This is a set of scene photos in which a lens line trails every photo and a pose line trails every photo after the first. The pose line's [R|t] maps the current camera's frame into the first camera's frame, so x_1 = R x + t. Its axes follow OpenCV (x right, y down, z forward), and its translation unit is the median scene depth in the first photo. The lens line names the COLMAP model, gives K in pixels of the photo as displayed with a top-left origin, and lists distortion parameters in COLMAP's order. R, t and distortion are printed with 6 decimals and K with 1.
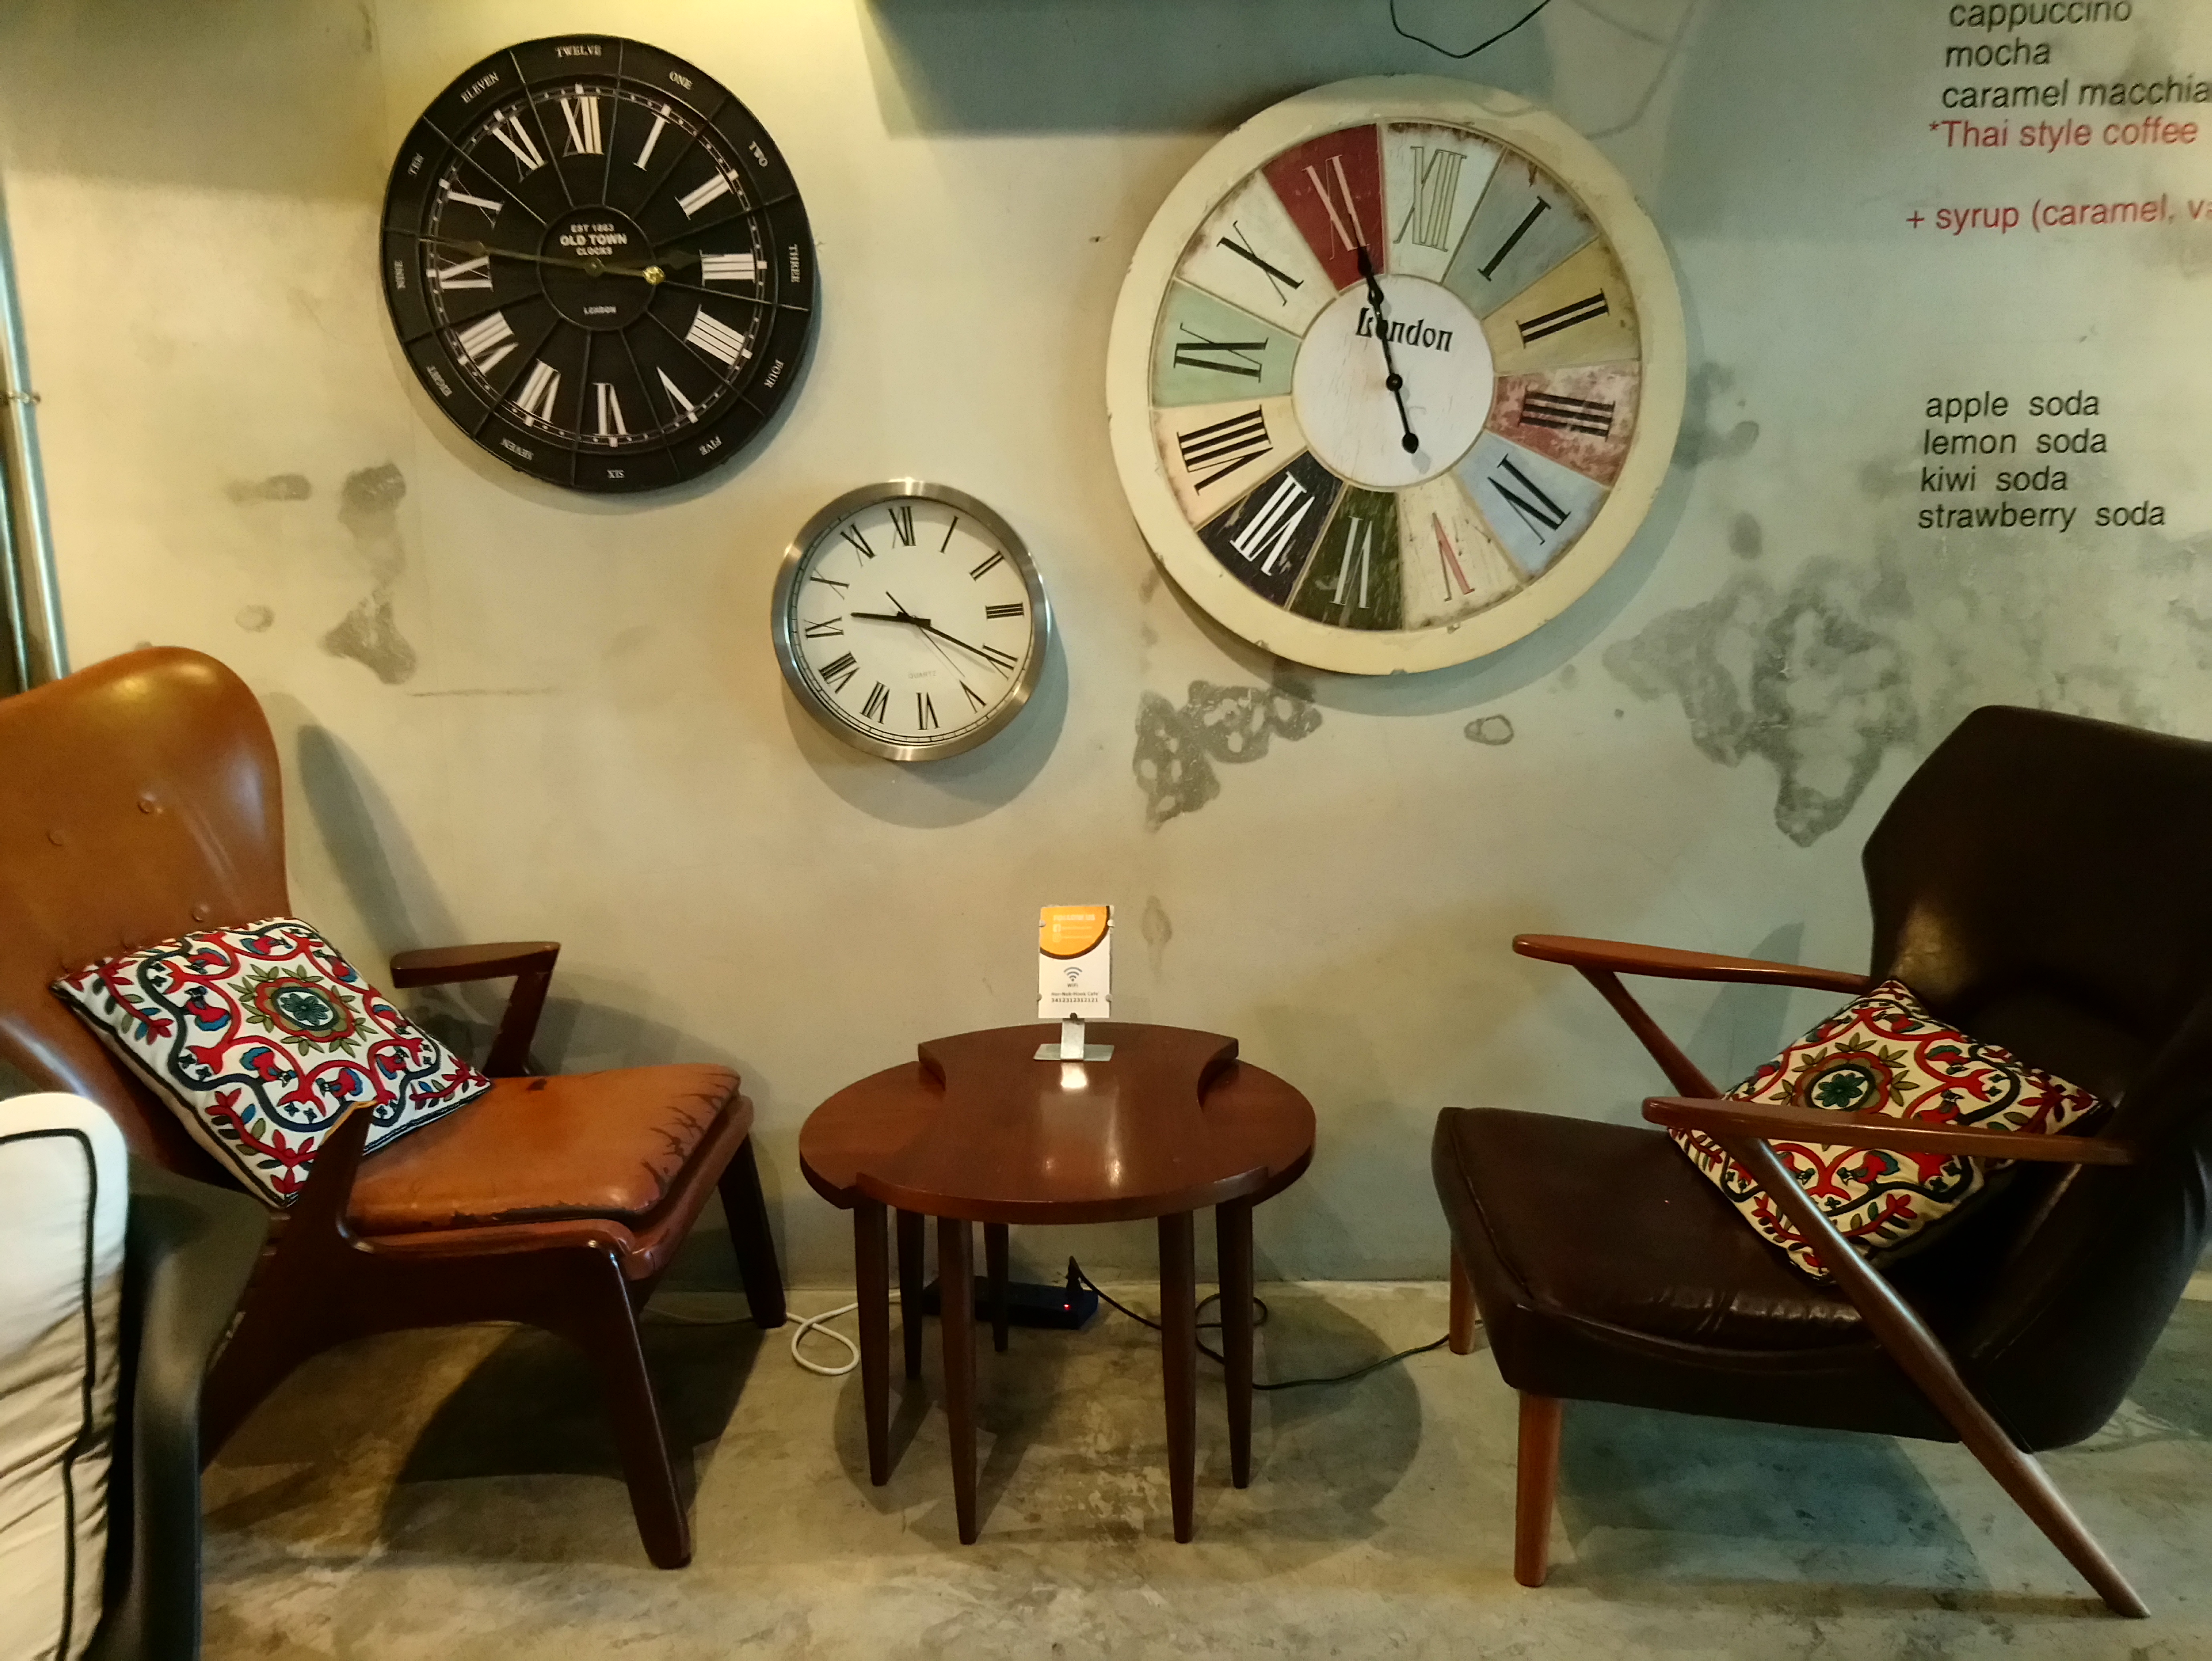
lens RADIAL K [[1442.8, 0, 1133.7], [0, 1442.8, 821.6], [0, 0, 1]] dist [0.052723, -0.082119]
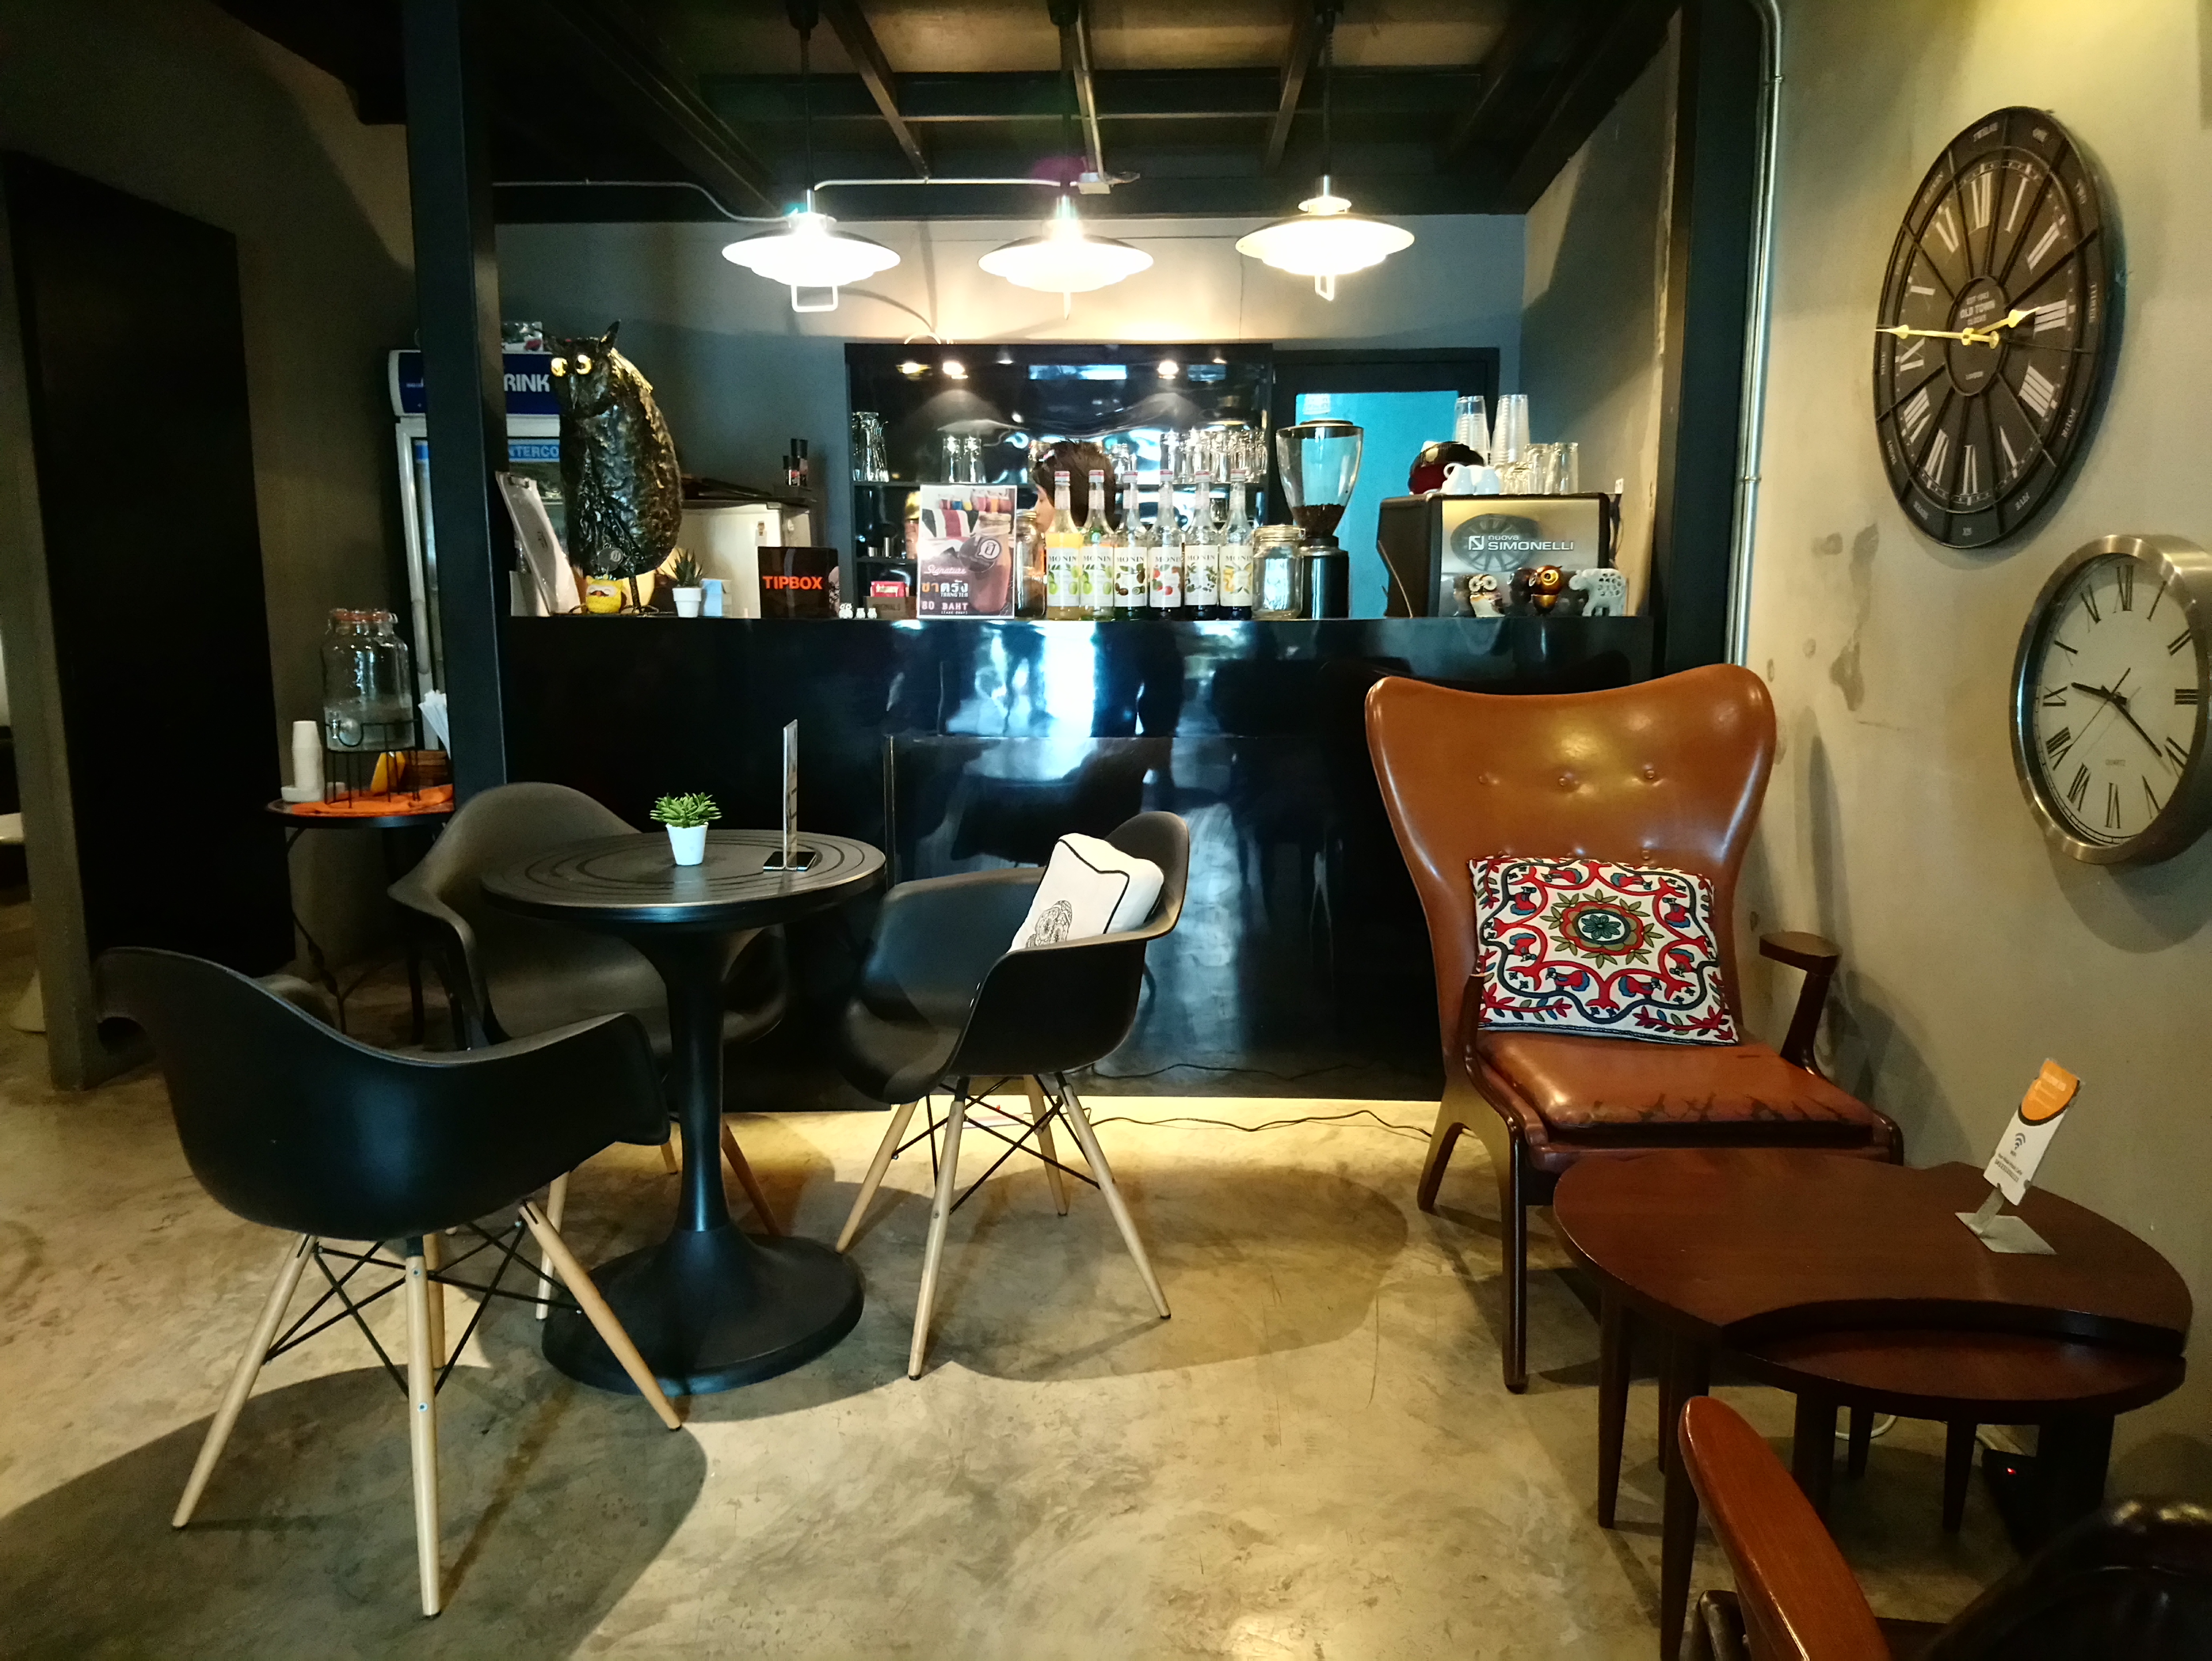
lens RADIAL K [[1442.8, 0, 1133.7], [0, 1442.8, 821.6], [0, 0, 1]] dist [0.052723, -0.082119]
pose [[0.044504, 0.179489, -0.982753, 0.633246], [-0.170183, 0.970711, 0.169583, -0.108016], [0.984407, 0.159701, 0.073747, 0.356020]]
